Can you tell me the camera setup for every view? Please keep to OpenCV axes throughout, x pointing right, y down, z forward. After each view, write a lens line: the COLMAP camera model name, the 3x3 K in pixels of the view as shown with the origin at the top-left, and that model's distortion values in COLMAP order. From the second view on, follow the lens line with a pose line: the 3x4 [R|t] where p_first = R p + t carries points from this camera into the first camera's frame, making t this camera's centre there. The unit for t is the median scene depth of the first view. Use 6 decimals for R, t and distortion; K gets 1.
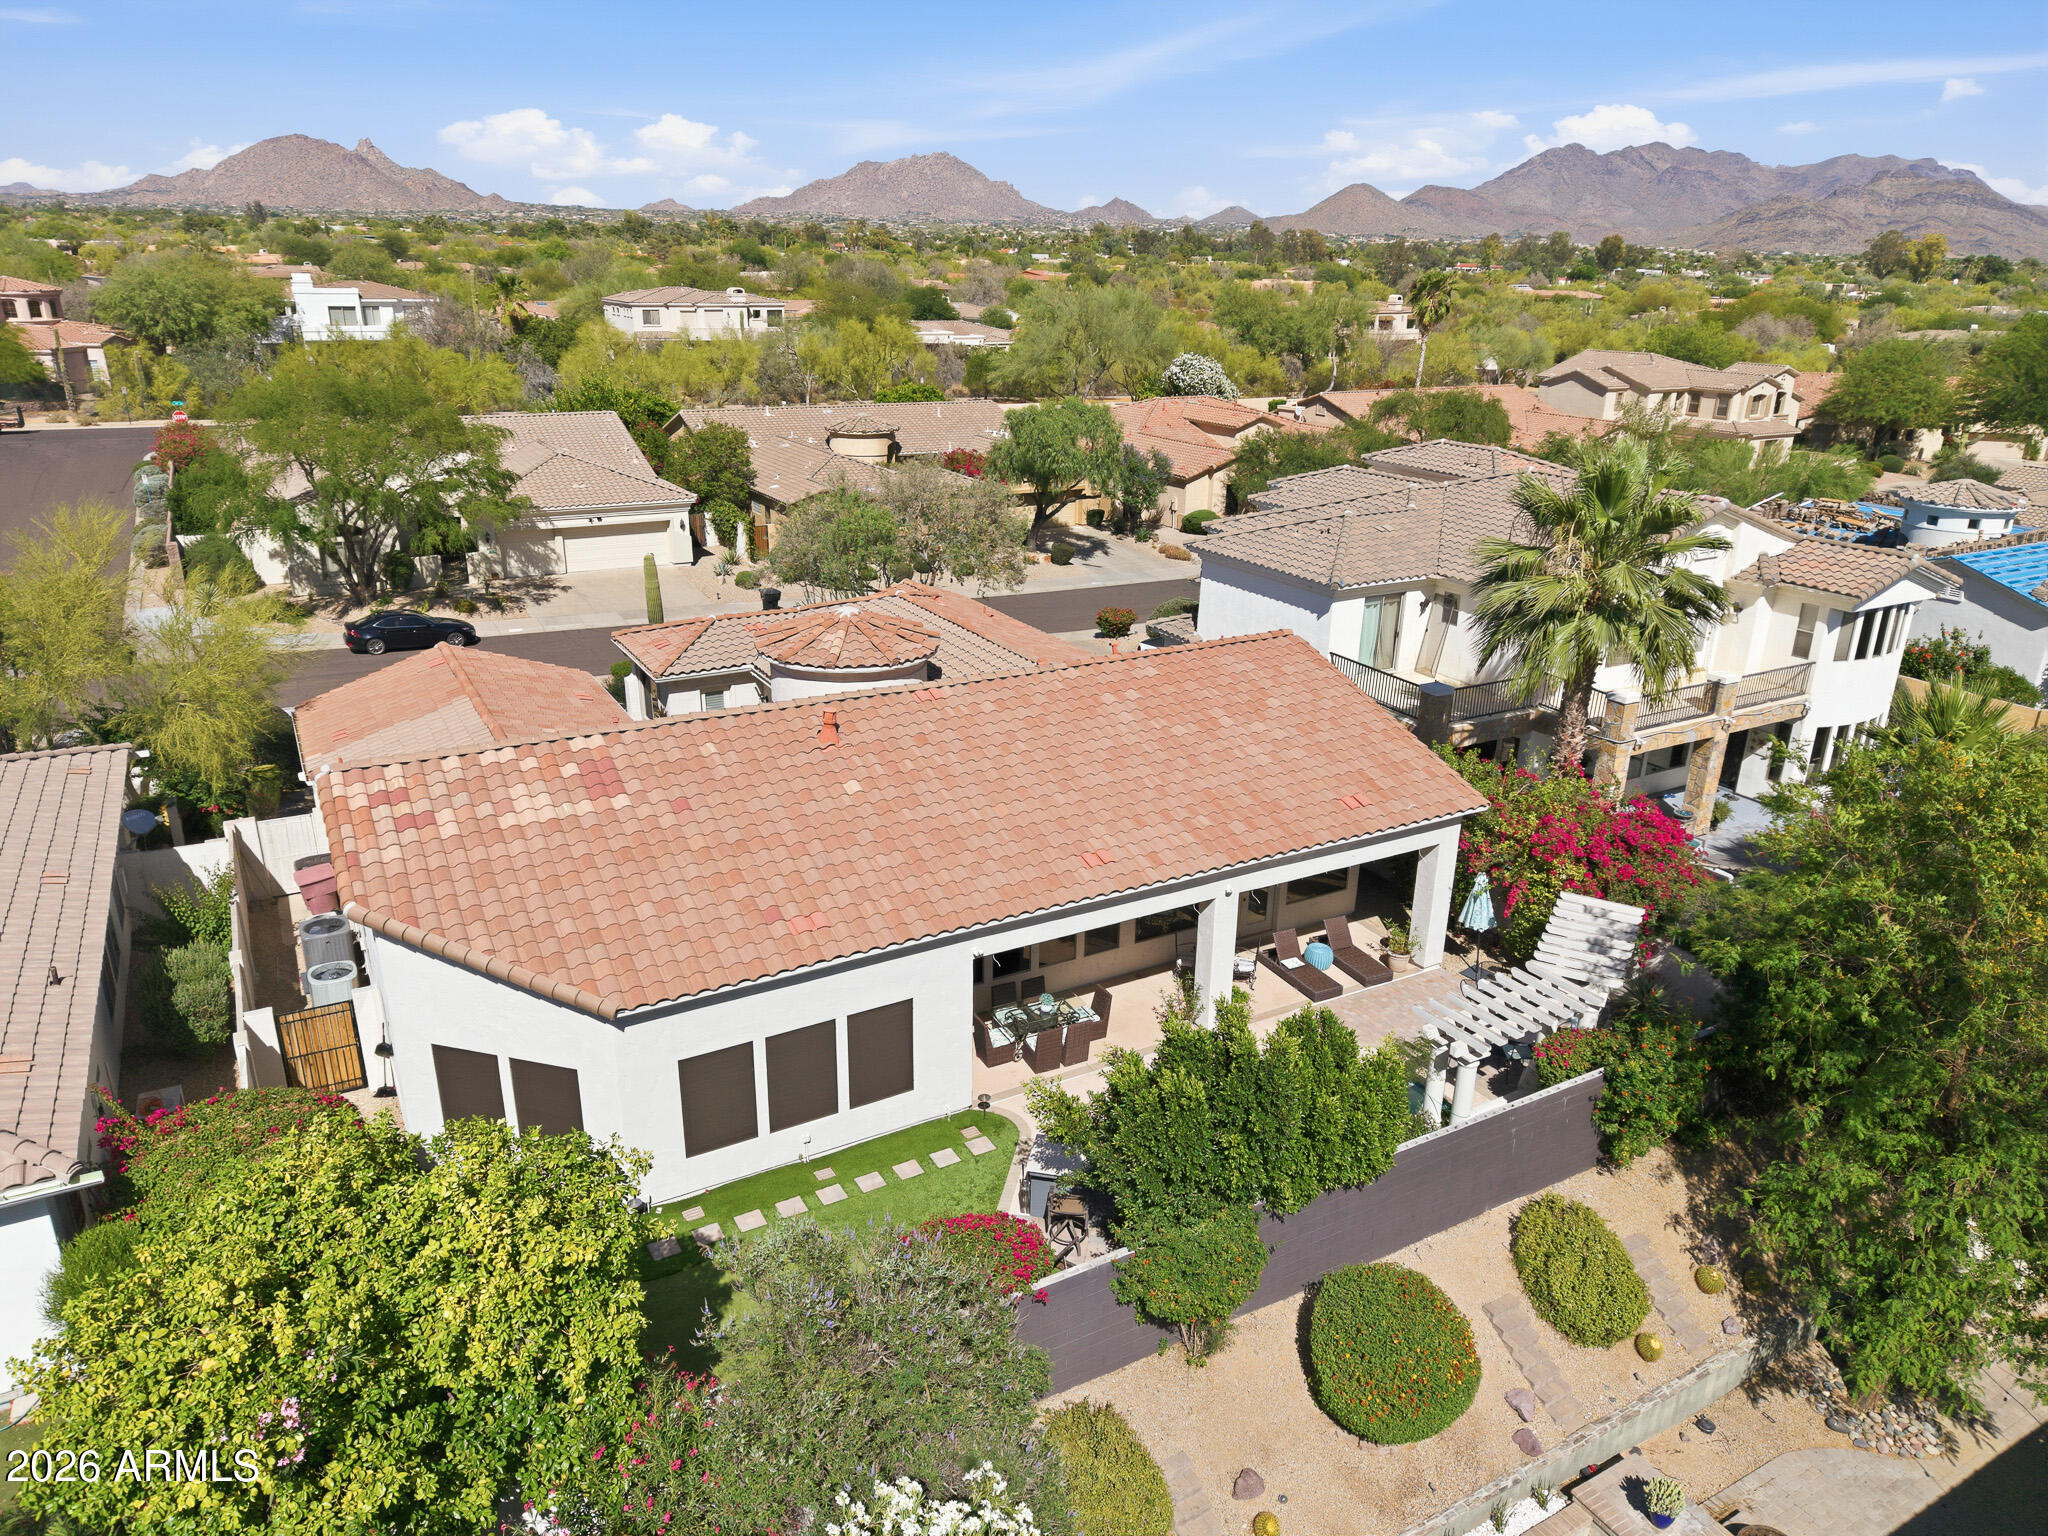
lens RADIAL K [[1387.1, 0, 1051.7], [0, 1387.1, 745.8], [0, 0, 1]] dist [0.043556, -0.056995]
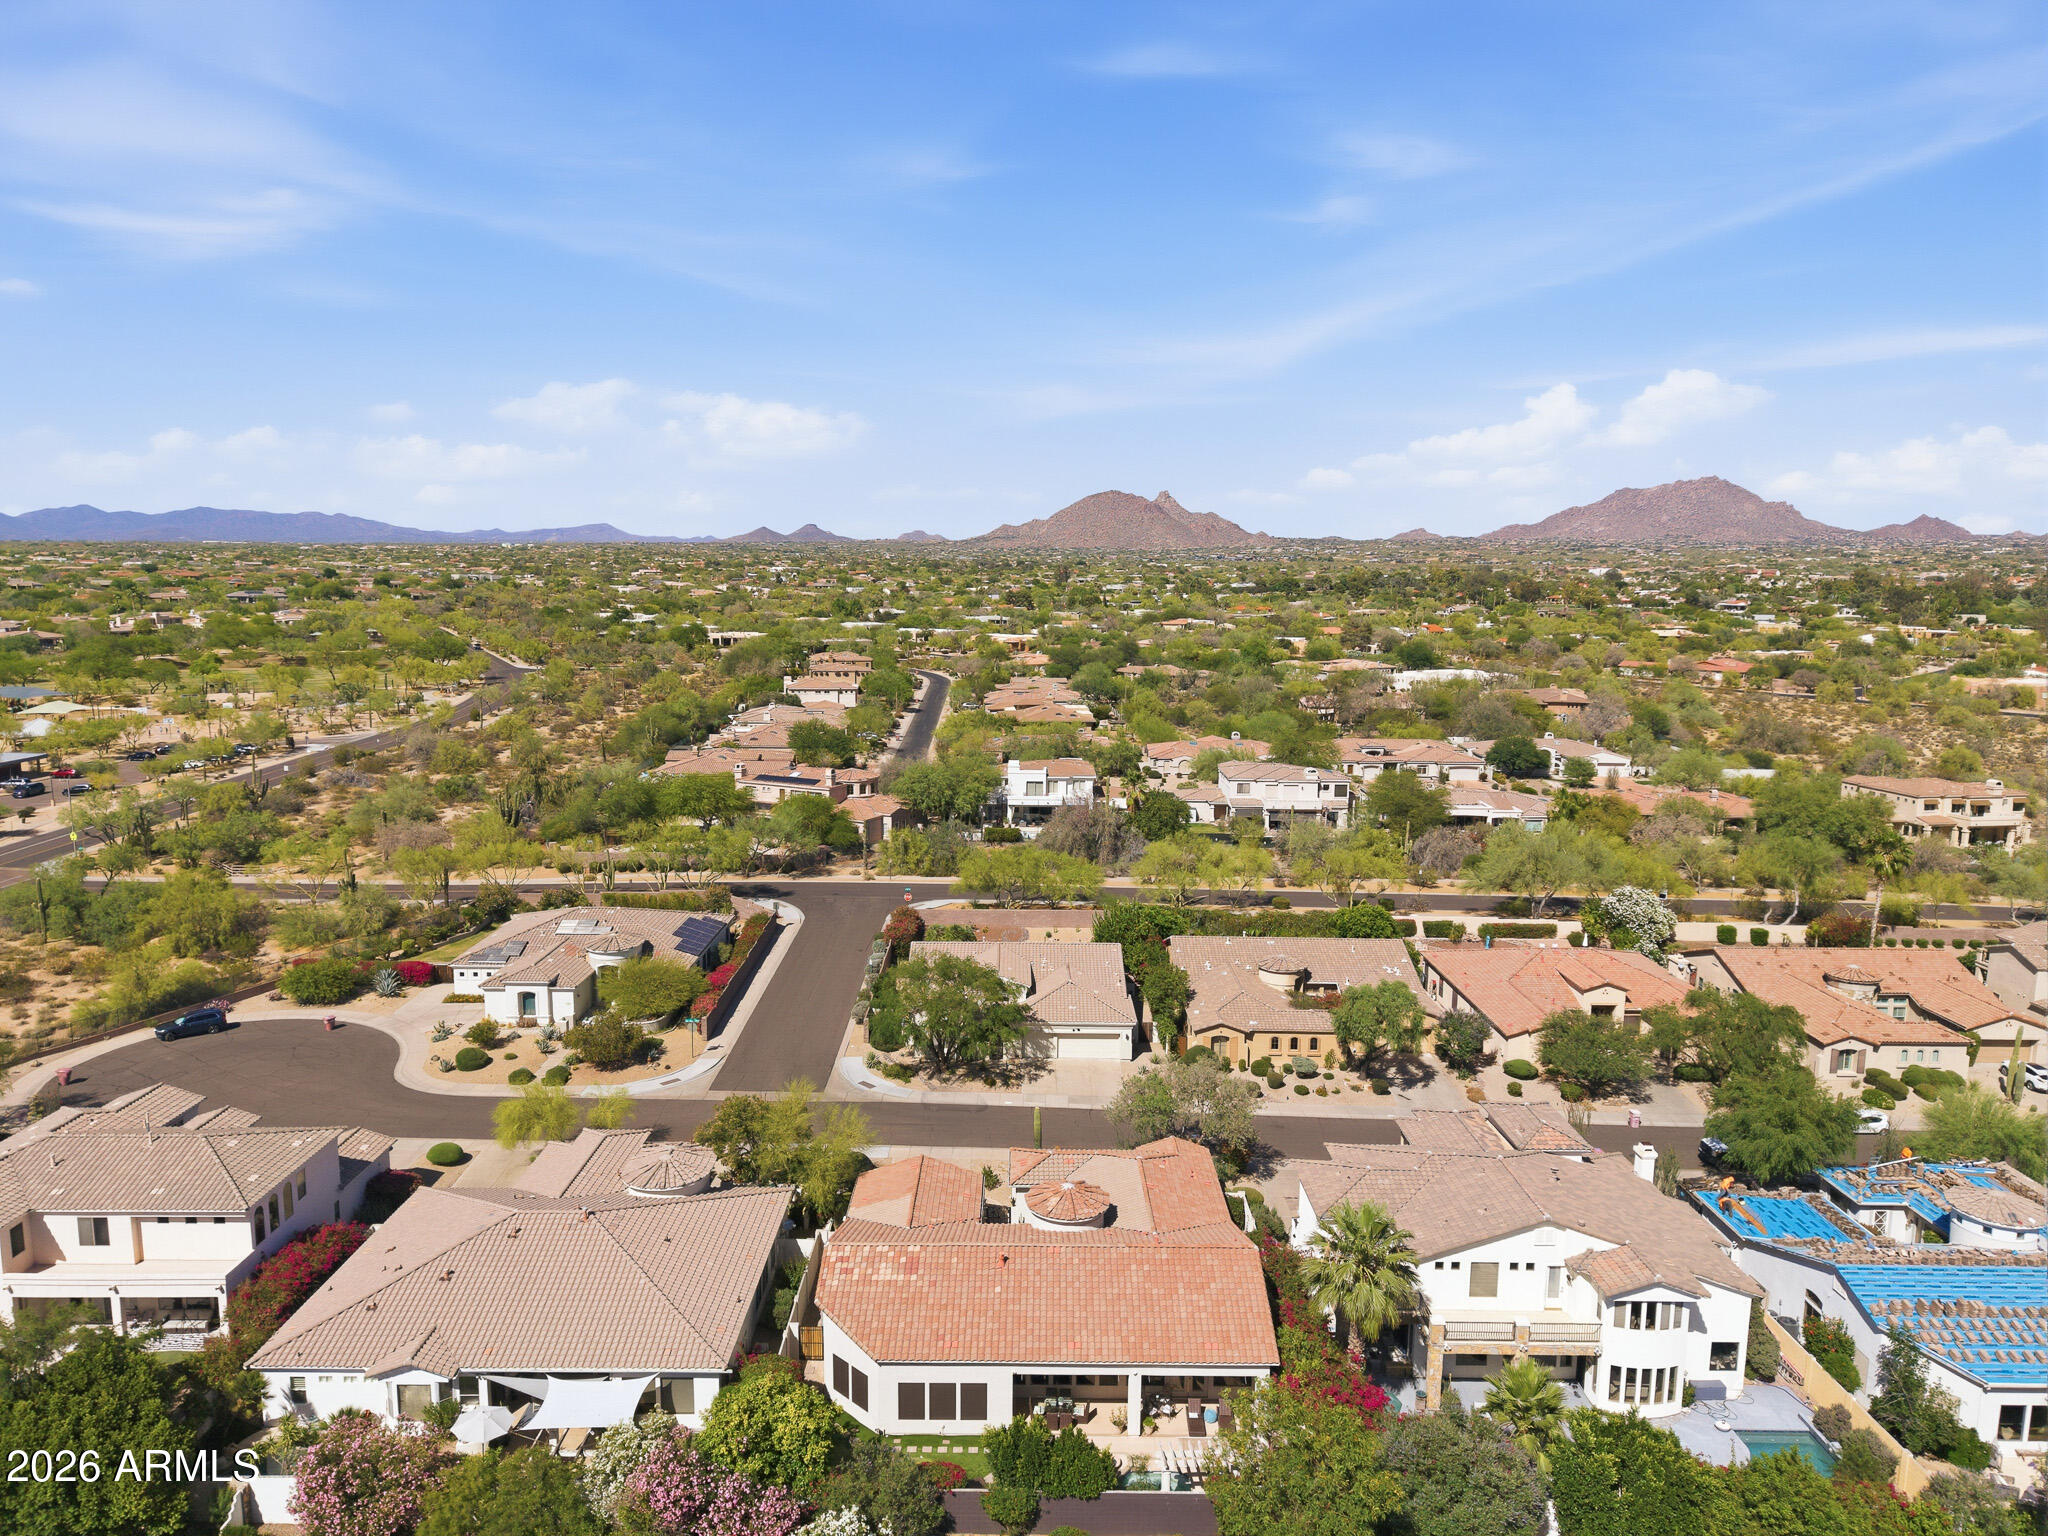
lens RADIAL K [[1399.1, 0, 1024.0], [0, 1399.1, 768.0], [0, 0, 1]] dist [0.039904, -0.068611]
pose [[0.864145, 0.061156, -0.499514, 0.850599], [-0.158284, 0.975243, -0.154427, -0.387237], [0.477703, 0.212513, 0.852431, -1.038969]]
